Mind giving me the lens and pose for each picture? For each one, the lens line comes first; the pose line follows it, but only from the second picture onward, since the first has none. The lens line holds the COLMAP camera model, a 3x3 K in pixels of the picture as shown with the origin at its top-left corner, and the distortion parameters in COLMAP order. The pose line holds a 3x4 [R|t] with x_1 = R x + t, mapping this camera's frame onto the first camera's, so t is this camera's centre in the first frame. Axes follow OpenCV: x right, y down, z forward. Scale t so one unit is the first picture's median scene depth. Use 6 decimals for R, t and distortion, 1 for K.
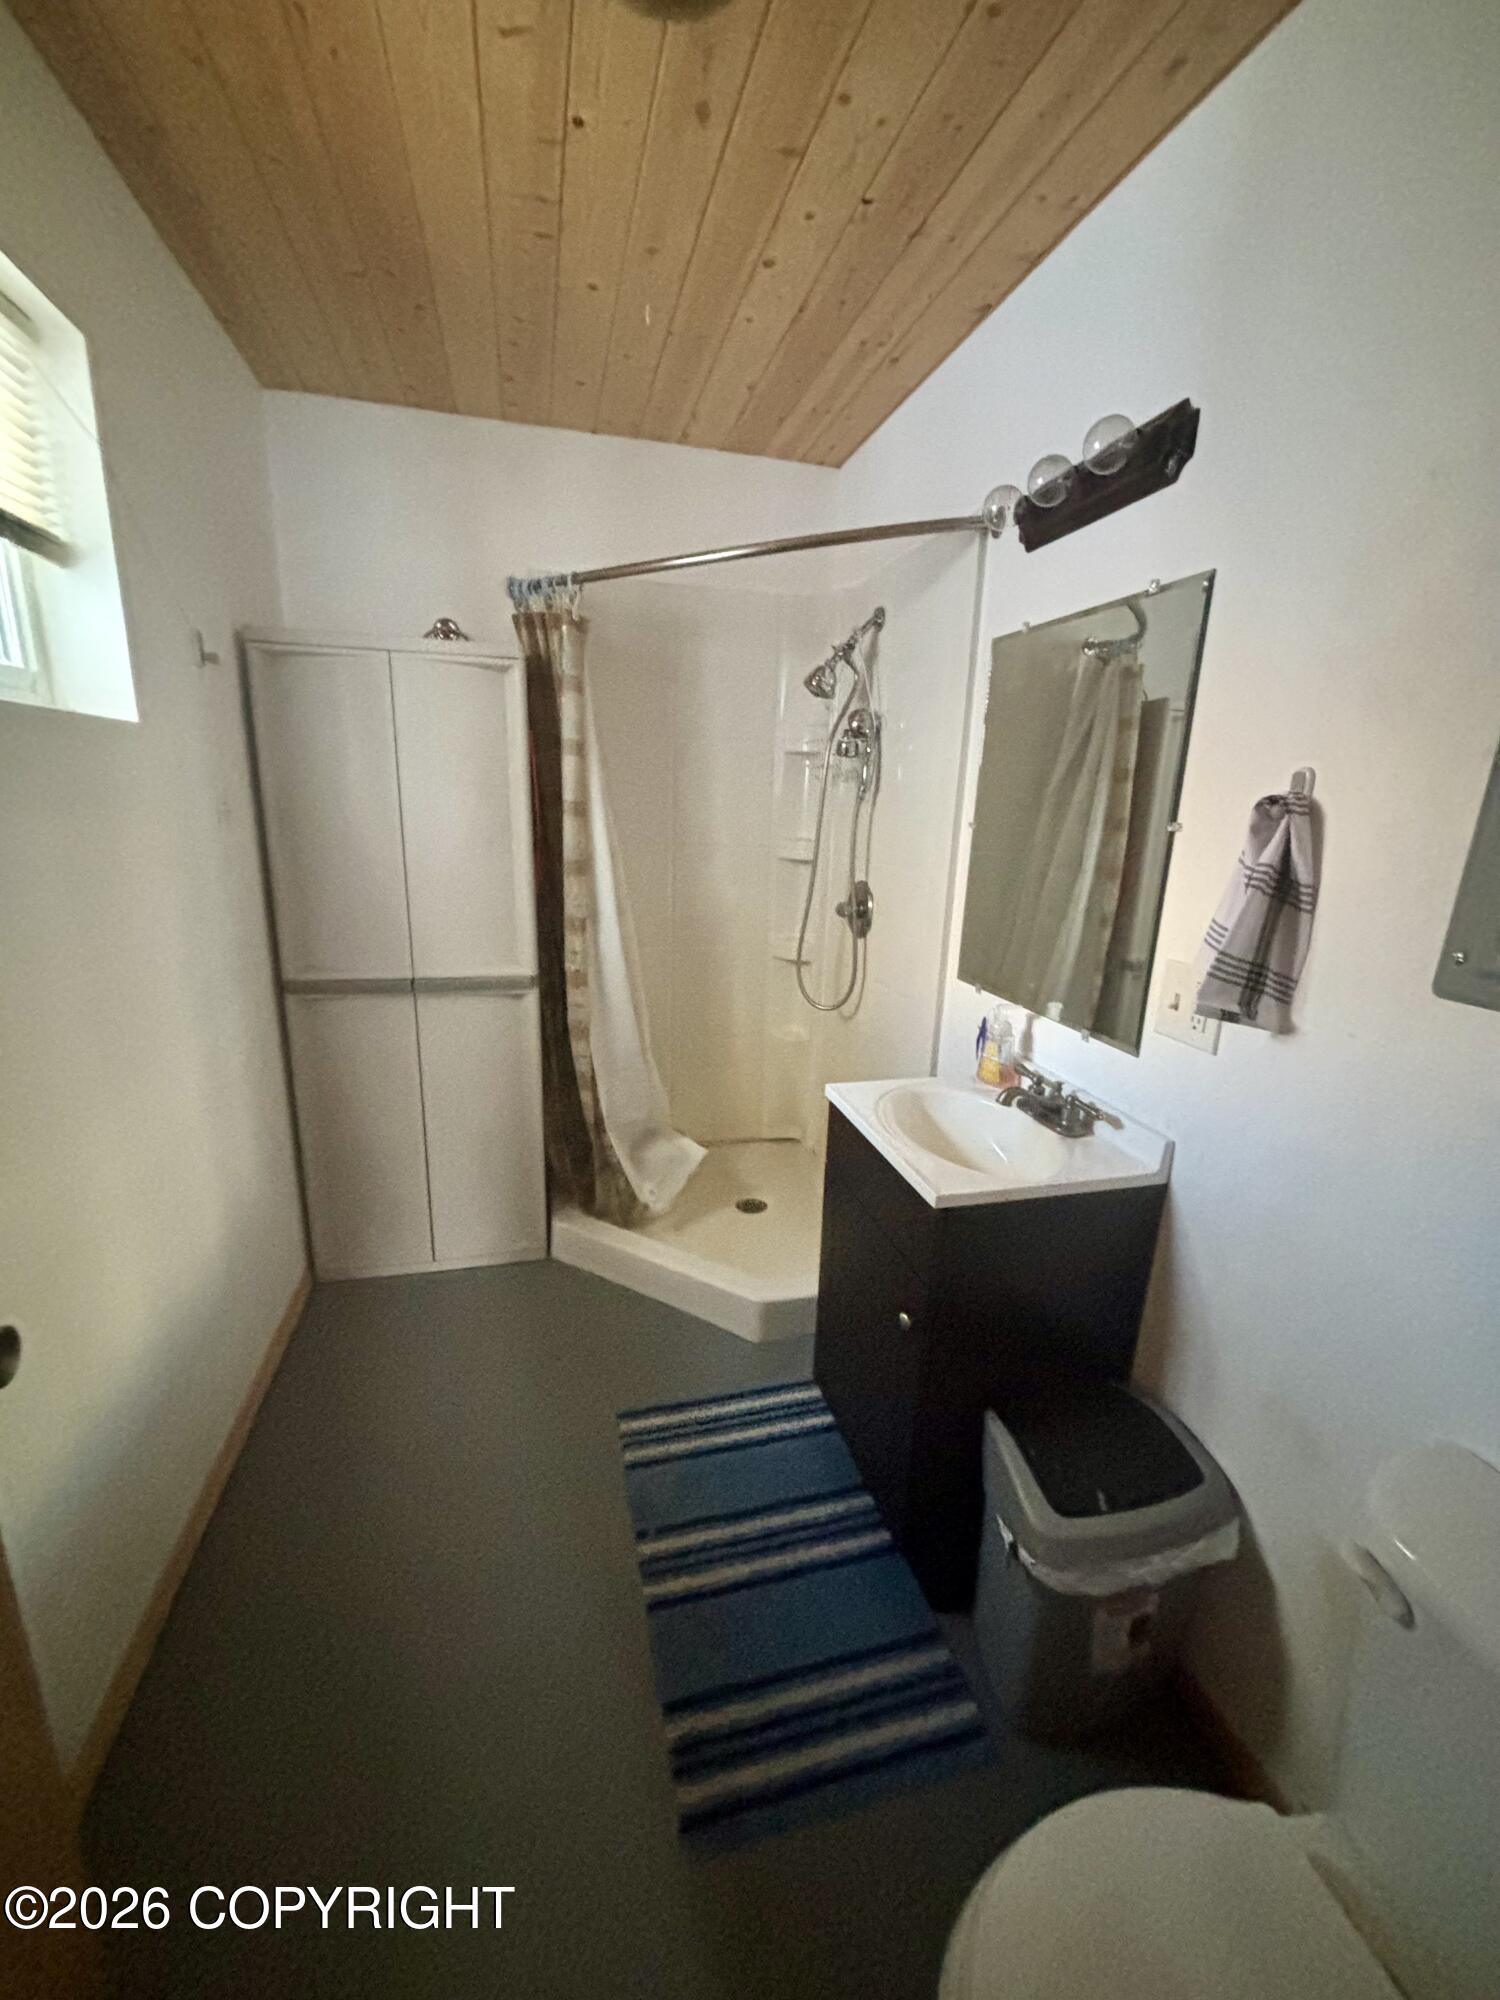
lens RADIAL K [[798.8, 0, 751.5], [0, 798.8, 1004.1], [0, 0, 1]] dist [0.003174, -0.000130]
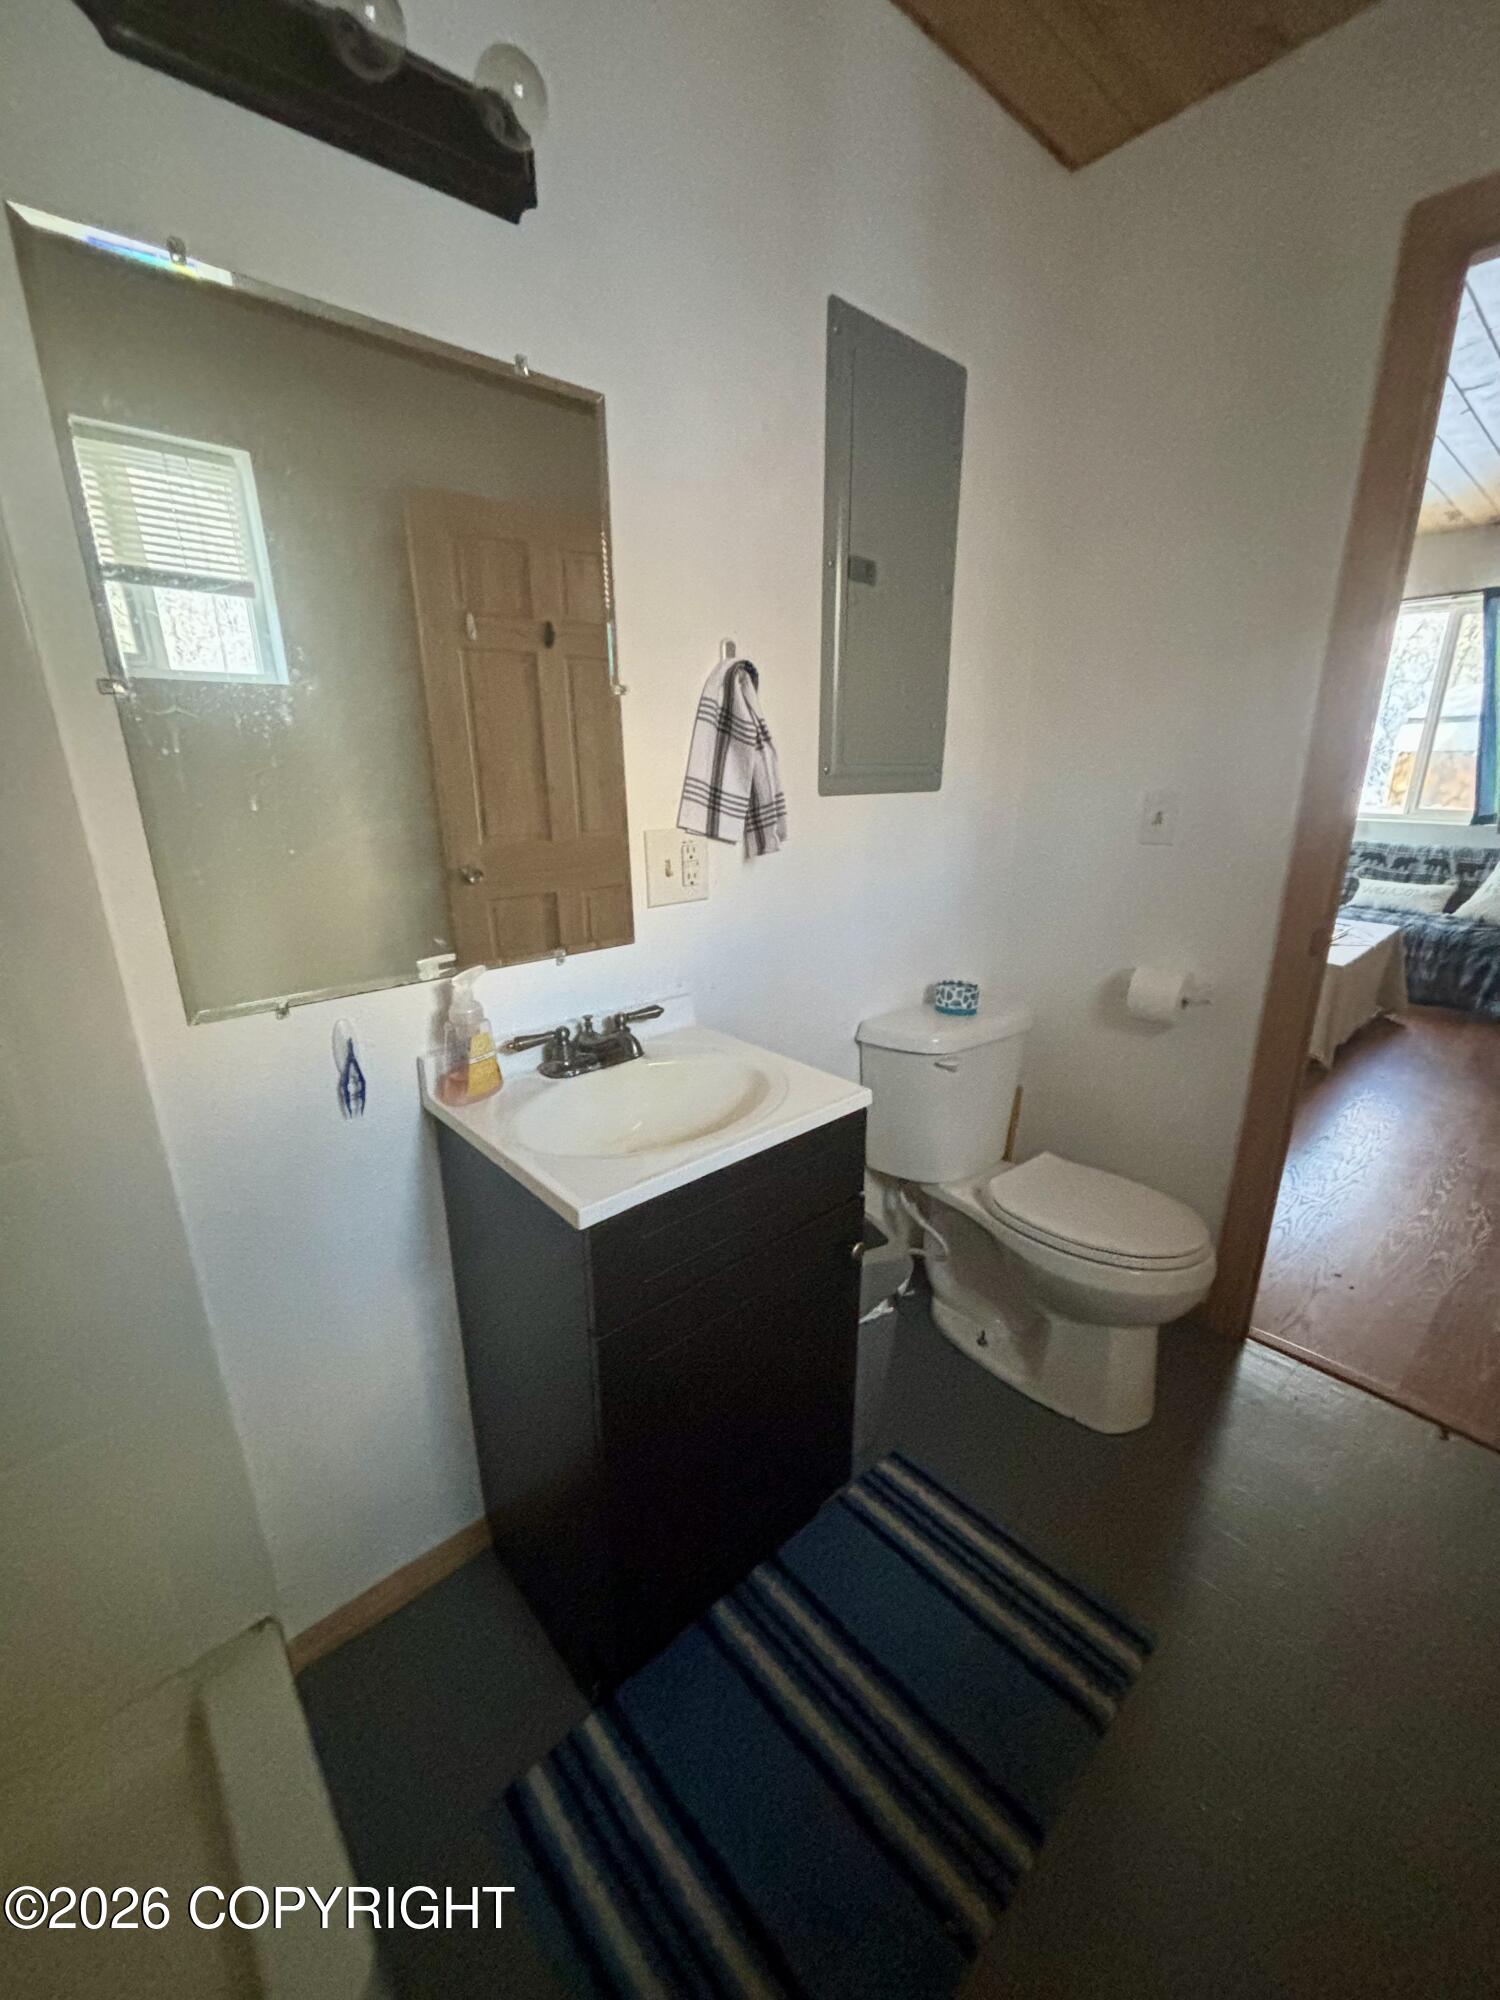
lens RADIAL K [[798.8, 0, 745.0], [0, 798.8, 1004.4], [0, 0, 1]] dist [0.003174, -0.000130]
pose [[-0.441711, -0.294726, 0.847365, -0.399948], [0.222813, 0.878870, 0.421831, -0.238424], [-0.869049, 0.375131, -0.322538, 1.200355]]
